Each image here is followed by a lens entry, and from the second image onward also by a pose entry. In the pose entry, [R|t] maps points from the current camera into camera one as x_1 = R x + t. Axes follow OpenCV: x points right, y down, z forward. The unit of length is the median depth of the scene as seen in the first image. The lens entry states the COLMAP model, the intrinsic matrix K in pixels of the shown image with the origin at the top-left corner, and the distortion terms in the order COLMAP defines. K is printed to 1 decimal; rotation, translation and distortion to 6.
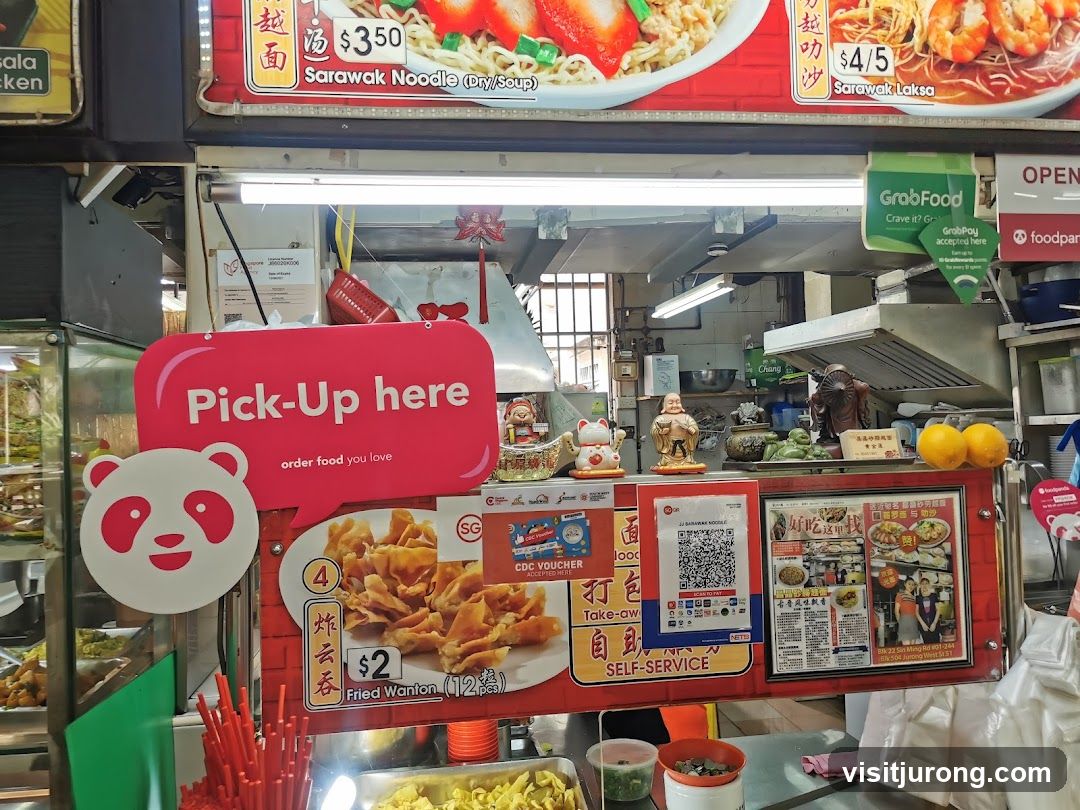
lens RADIAL K [[836.4, 0, 539.9], [0, 836.4, 402.9], [0, 0, 1]] dist [0.036516, -0.030952]
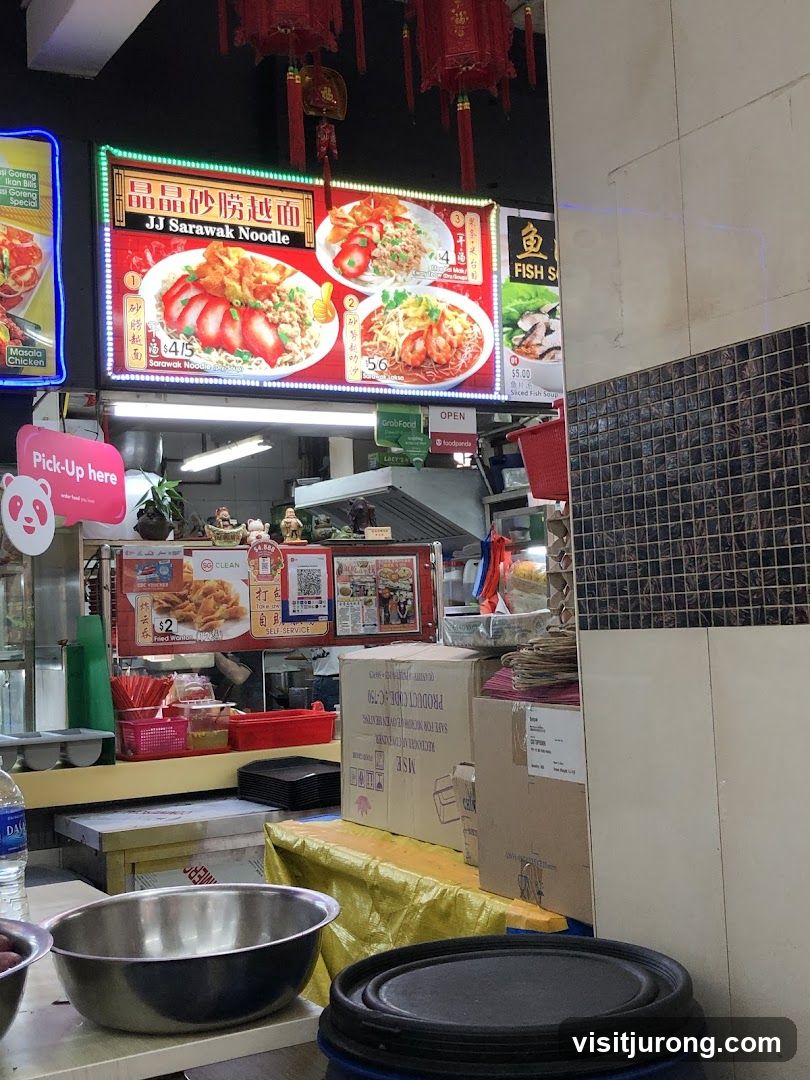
lens RADIAL K [[1201.8, 0, 403.7], [0, 1201.8, 537.5], [0, 0, 1]] dist [-0.025125, 0.000000]
pose [[0.927615, 0.015504, 0.373217, -0.747714], [0.001600, 0.998964, -0.045477, 0.212359], [-0.373535, 0.042783, 0.926629, -2.014850]]
